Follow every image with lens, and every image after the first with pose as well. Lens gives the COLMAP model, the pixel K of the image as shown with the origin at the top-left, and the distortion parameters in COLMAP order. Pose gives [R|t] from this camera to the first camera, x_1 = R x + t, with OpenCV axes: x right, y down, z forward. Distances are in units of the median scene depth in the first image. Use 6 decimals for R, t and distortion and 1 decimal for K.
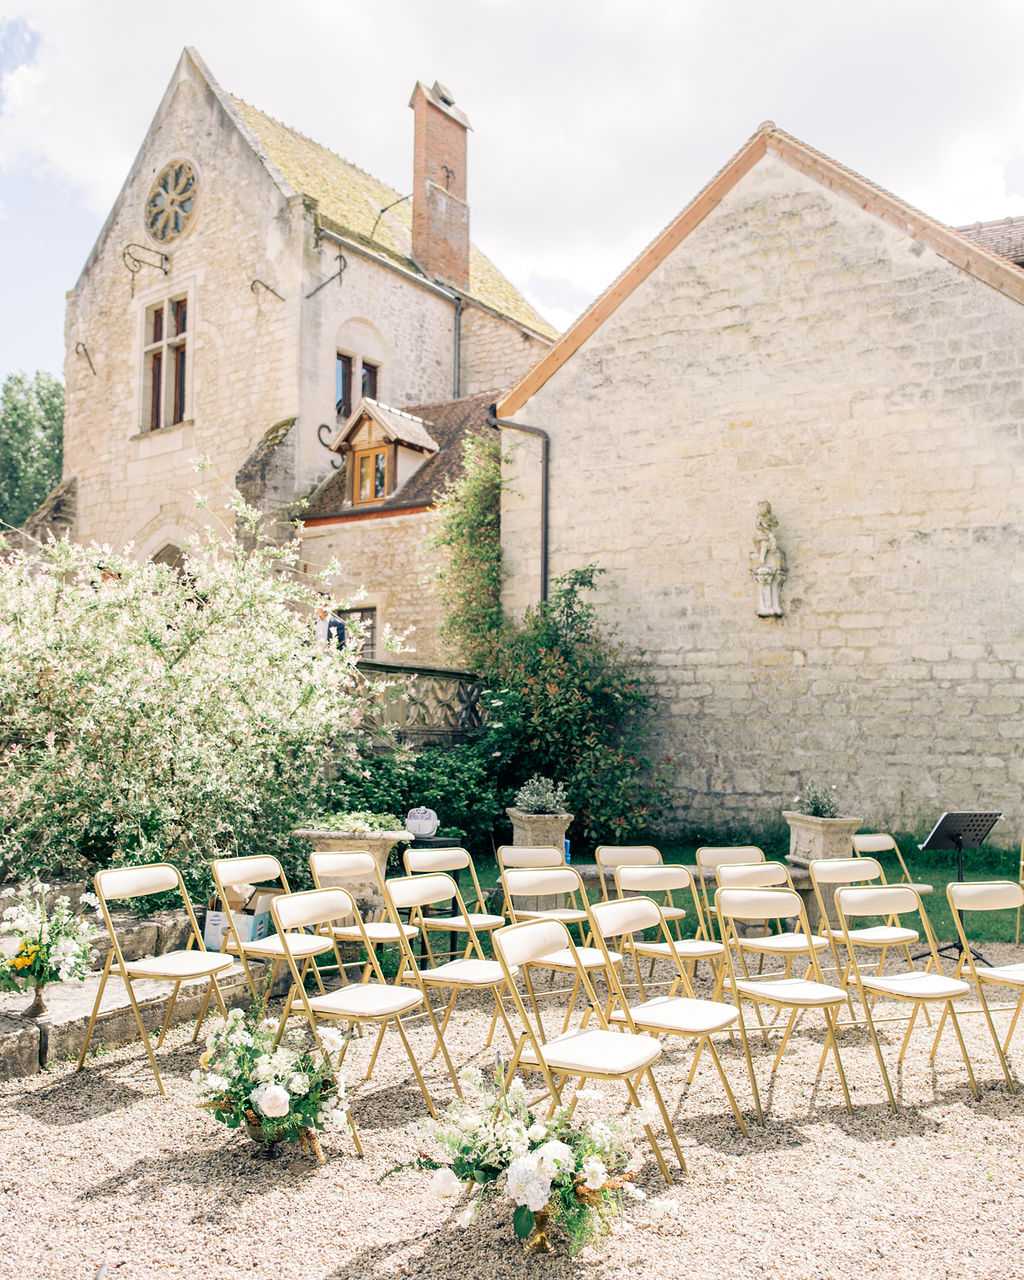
lens RADIAL K [[2325.2, 0, 512.0], [0, 2325.2, 640.0], [0, 0, 1]] dist [-0.010572, -0.015953]
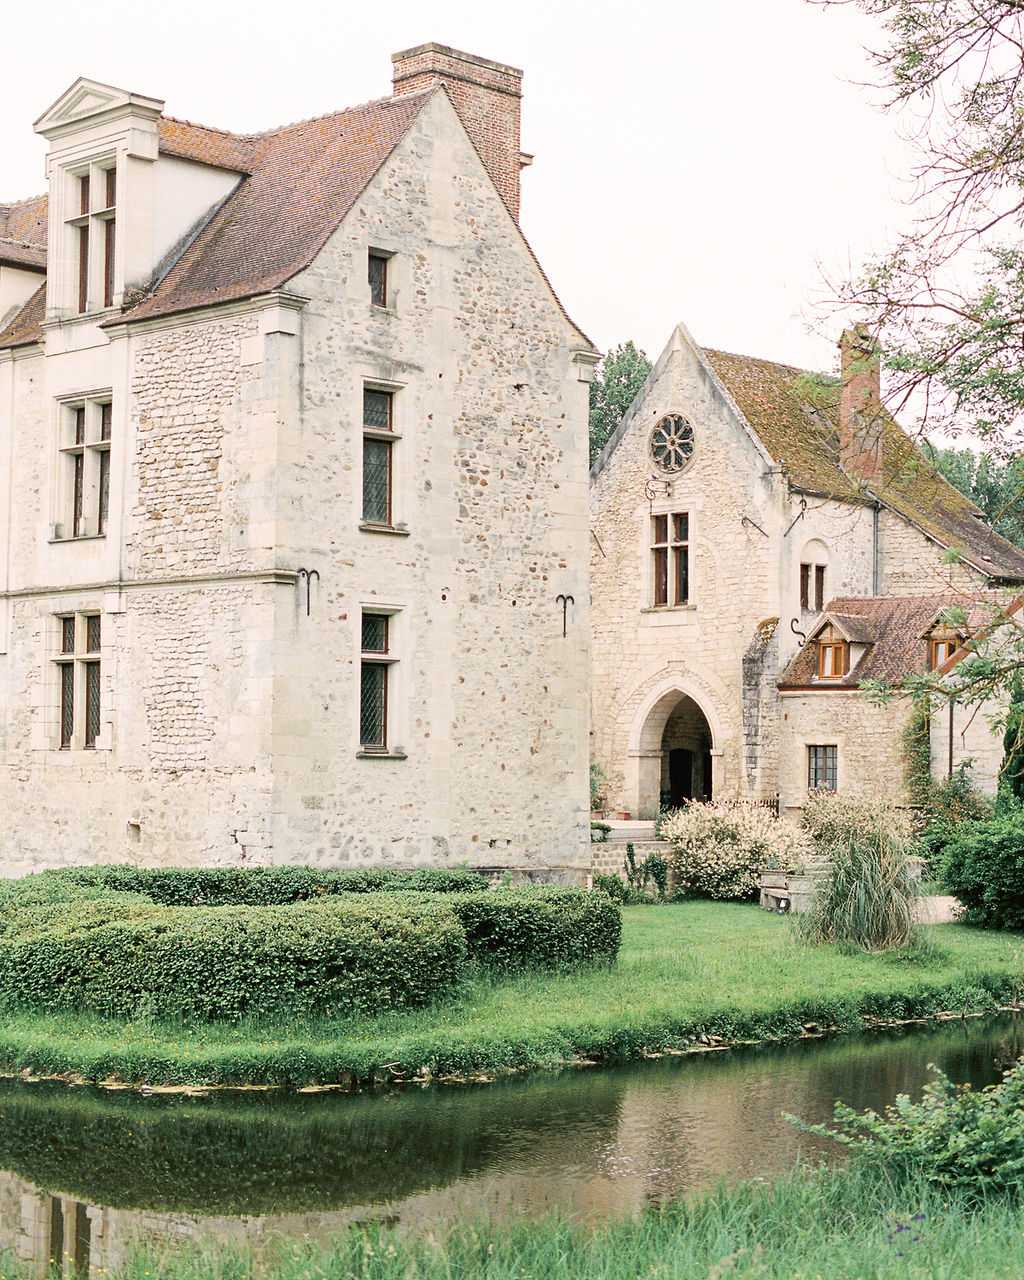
lens RADIAL K [[2325.2, 0, 512.0], [0, 2325.2, 640.0], [0, 0, 1]] dist [-0.010572, -0.015953]
pose [[0.986446, 0.002683, -0.164065, -0.013521], [-0.008201, 0.999423, -0.032967, -0.026146], [0.163881, 0.033866, 0.985899, -0.492666]]
